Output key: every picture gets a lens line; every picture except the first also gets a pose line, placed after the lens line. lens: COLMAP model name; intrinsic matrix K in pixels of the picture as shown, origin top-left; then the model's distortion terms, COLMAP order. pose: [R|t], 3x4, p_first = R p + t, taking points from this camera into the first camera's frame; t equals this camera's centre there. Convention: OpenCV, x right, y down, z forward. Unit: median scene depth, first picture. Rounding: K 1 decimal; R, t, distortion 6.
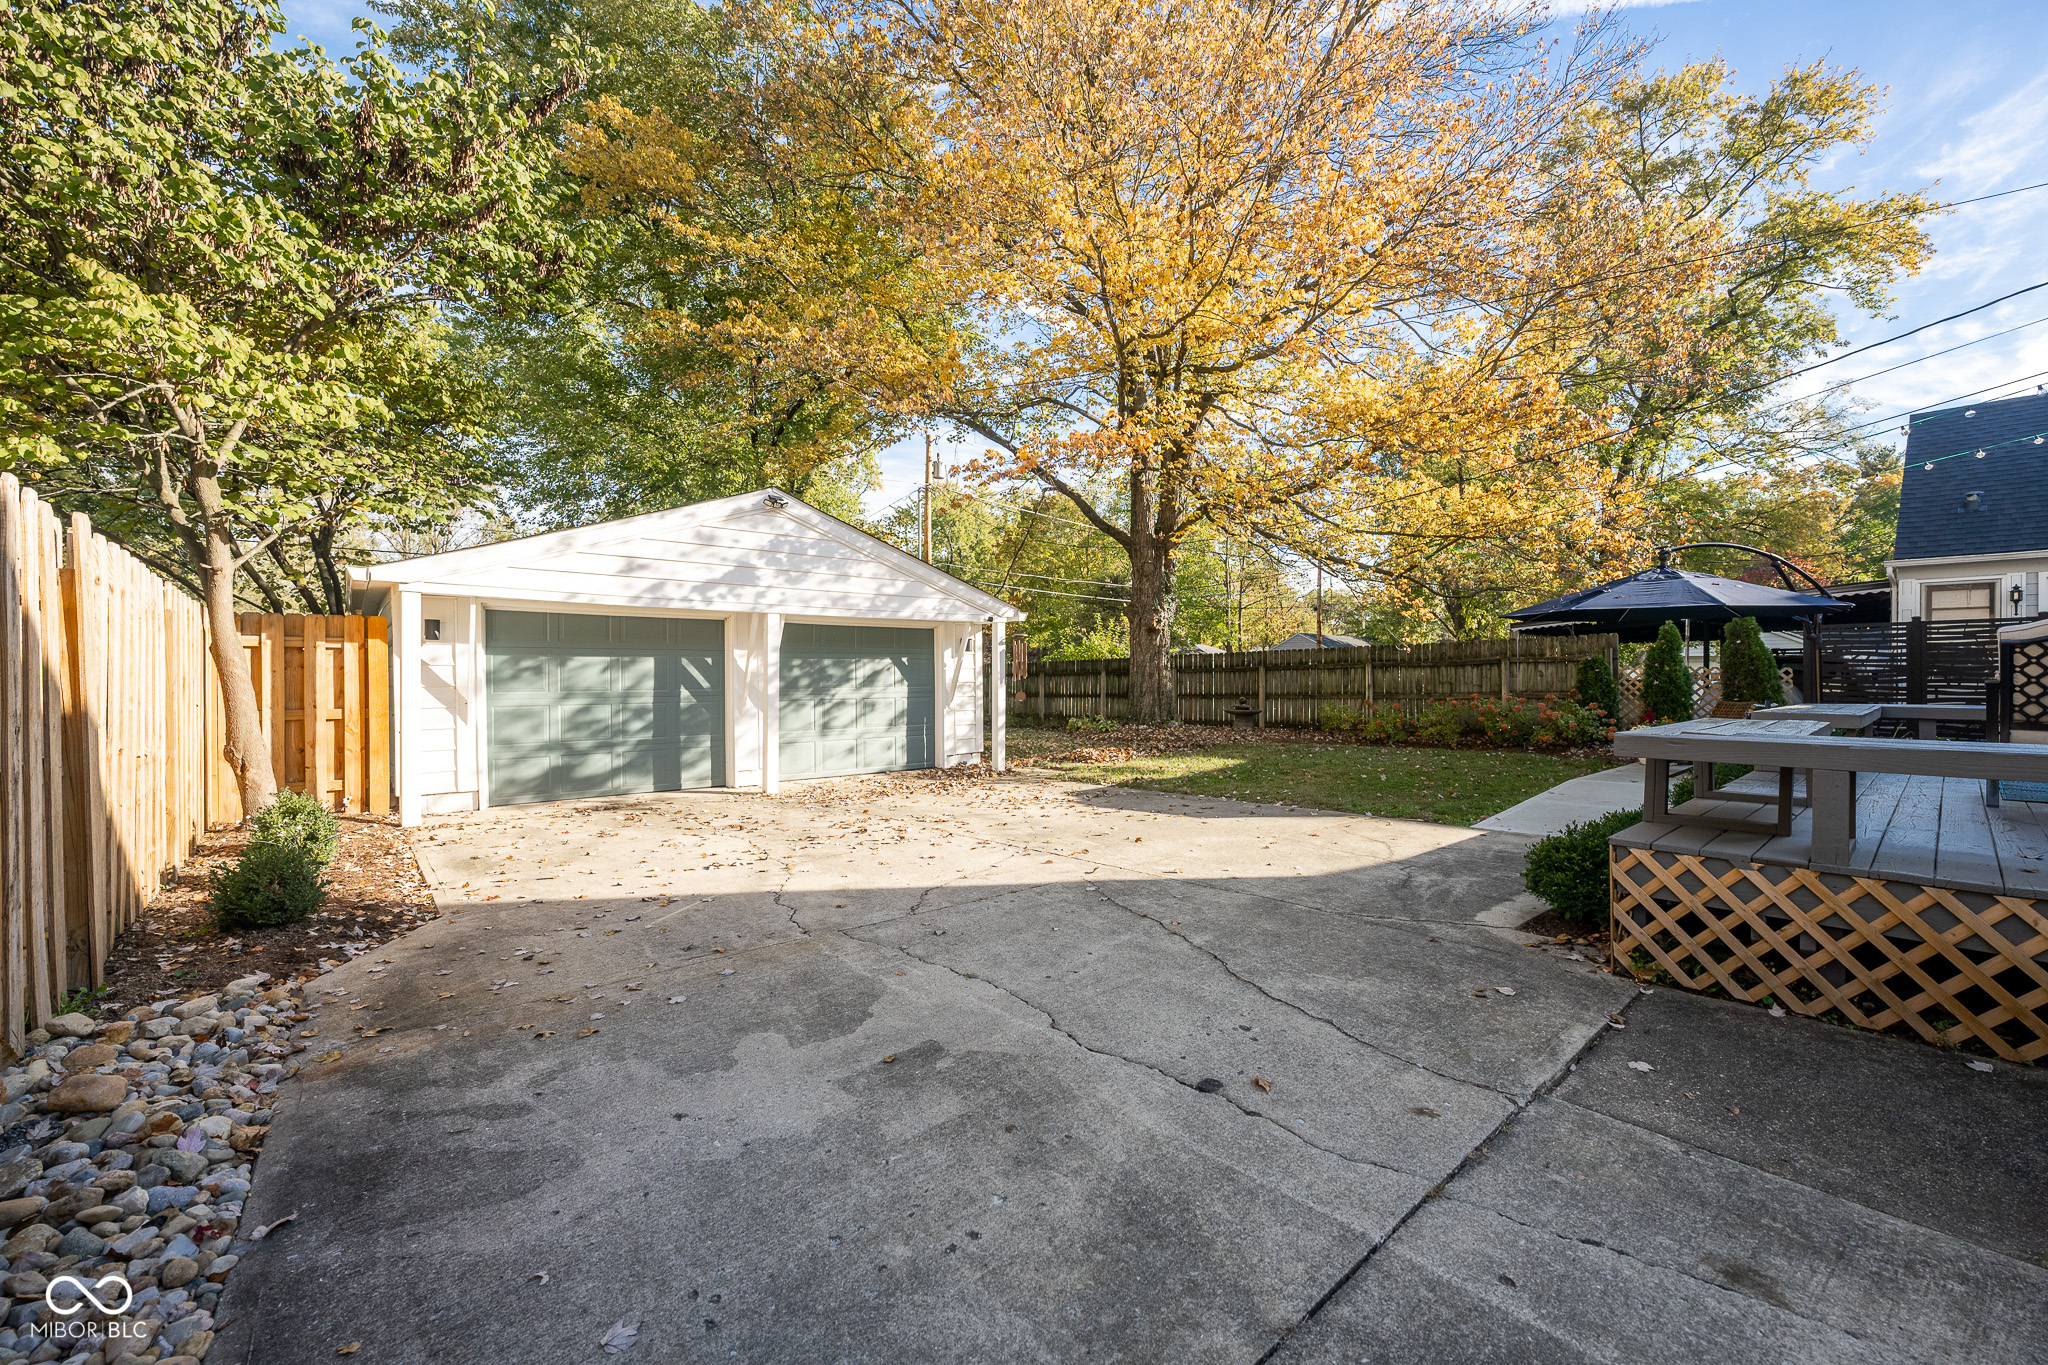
lens RADIAL K [[817.6, 0, 1034.1], [0, 817.6, 675.8], [0, 0, 1]] dist [-0.000475, 0.000026]
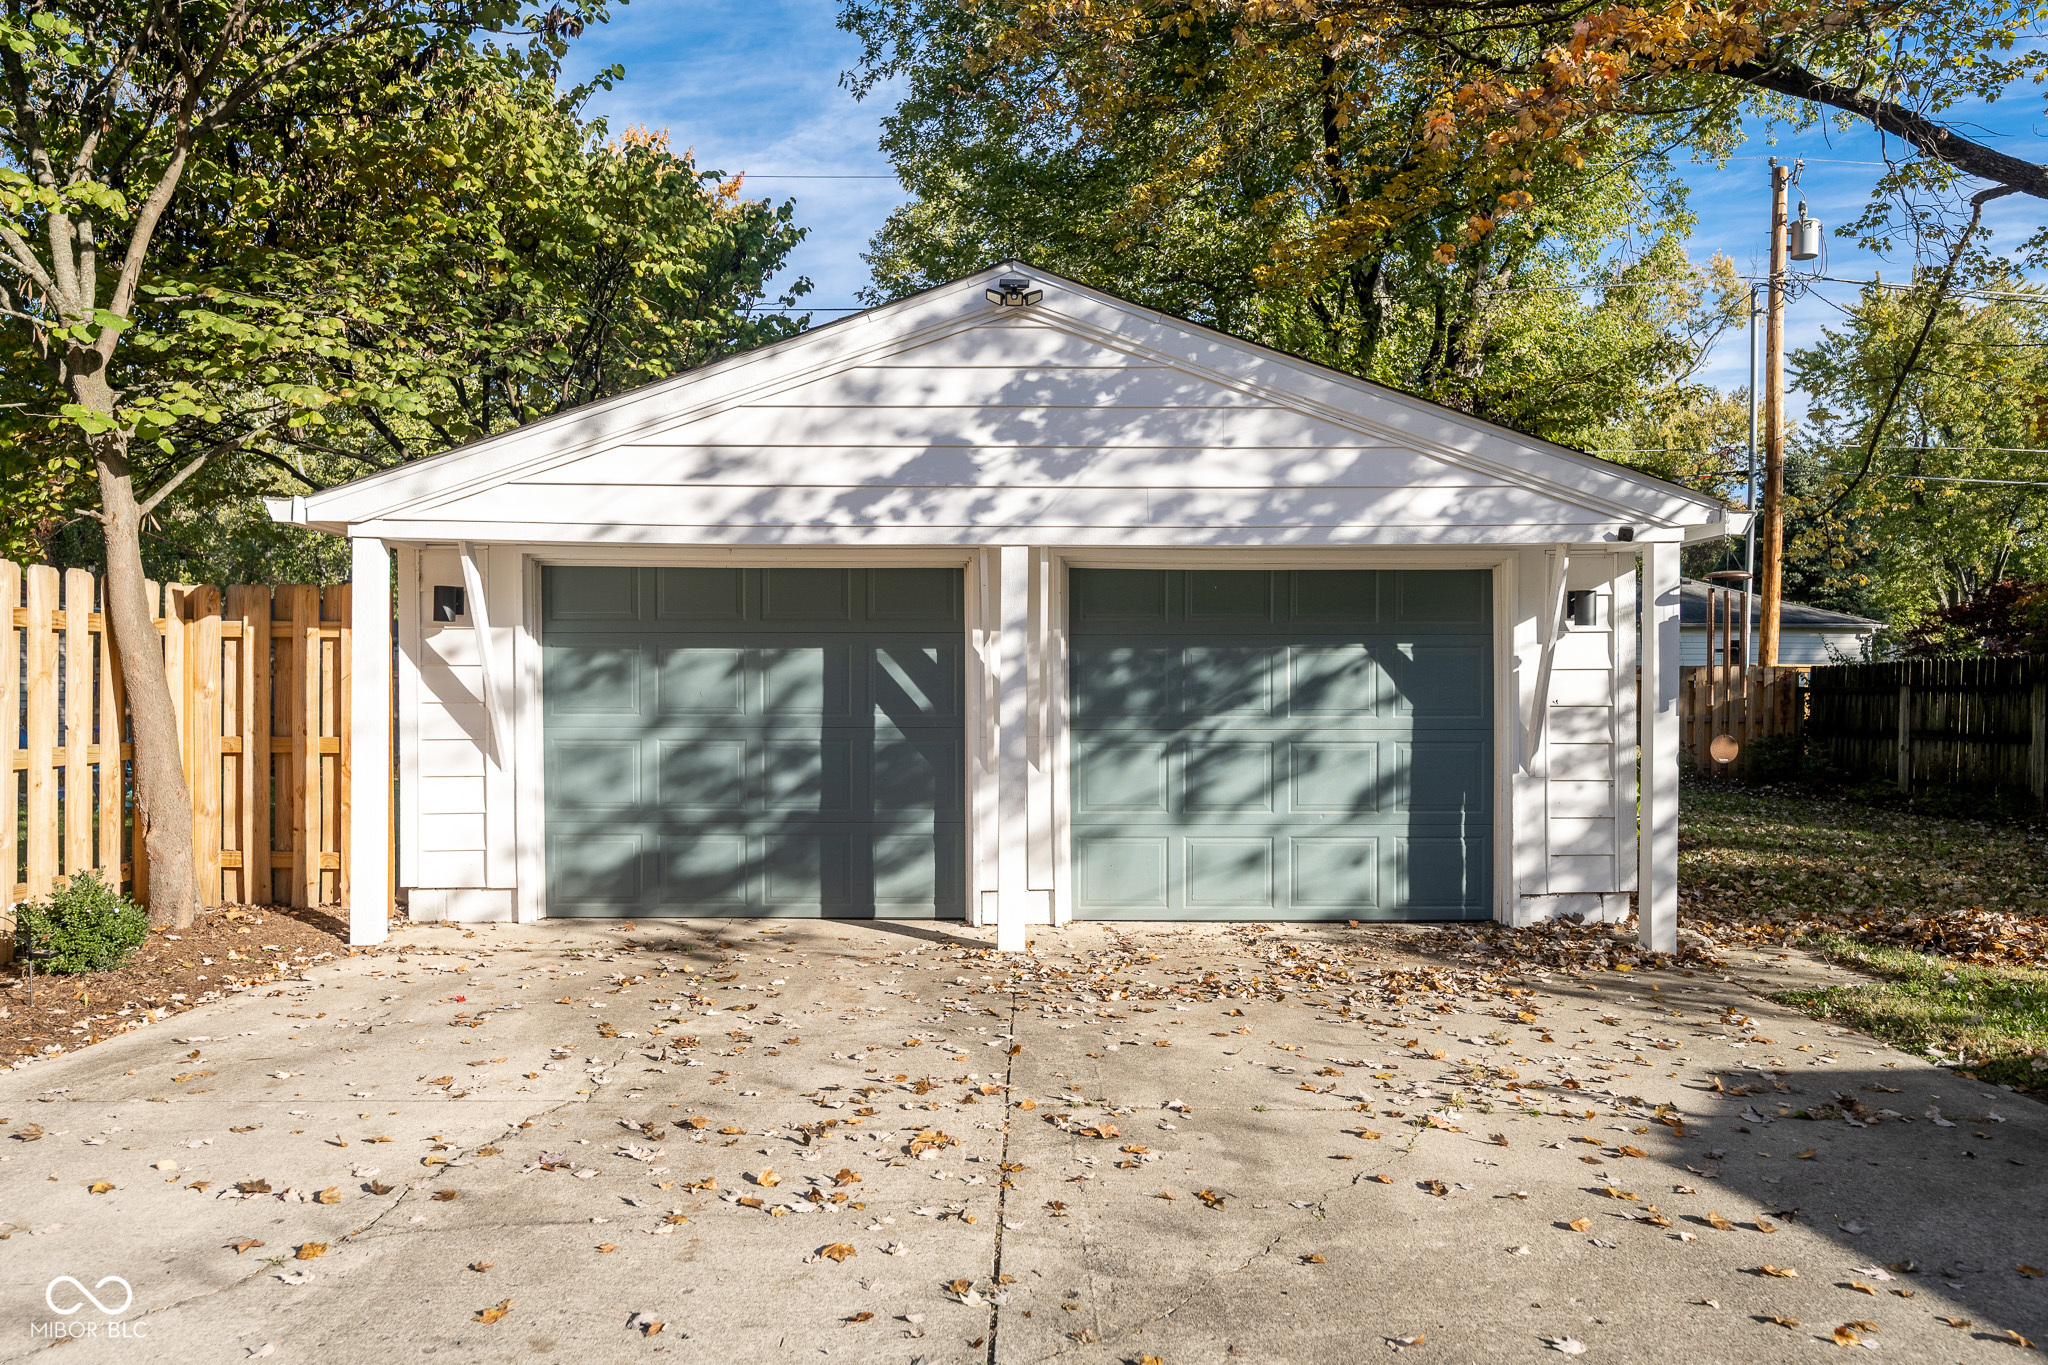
lens RADIAL K [[1343.9, 0, 1018.8], [0, 1343.9, 681.4], [0, 0, 1]] dist [0.005939, -0.002340]
pose [[0.760481, 0.007729, -0.649314, 0.155924], [-0.004508, 0.999968, 0.006624, -0.007222], [0.649344, -0.002110, 0.760492, 0.437591]]
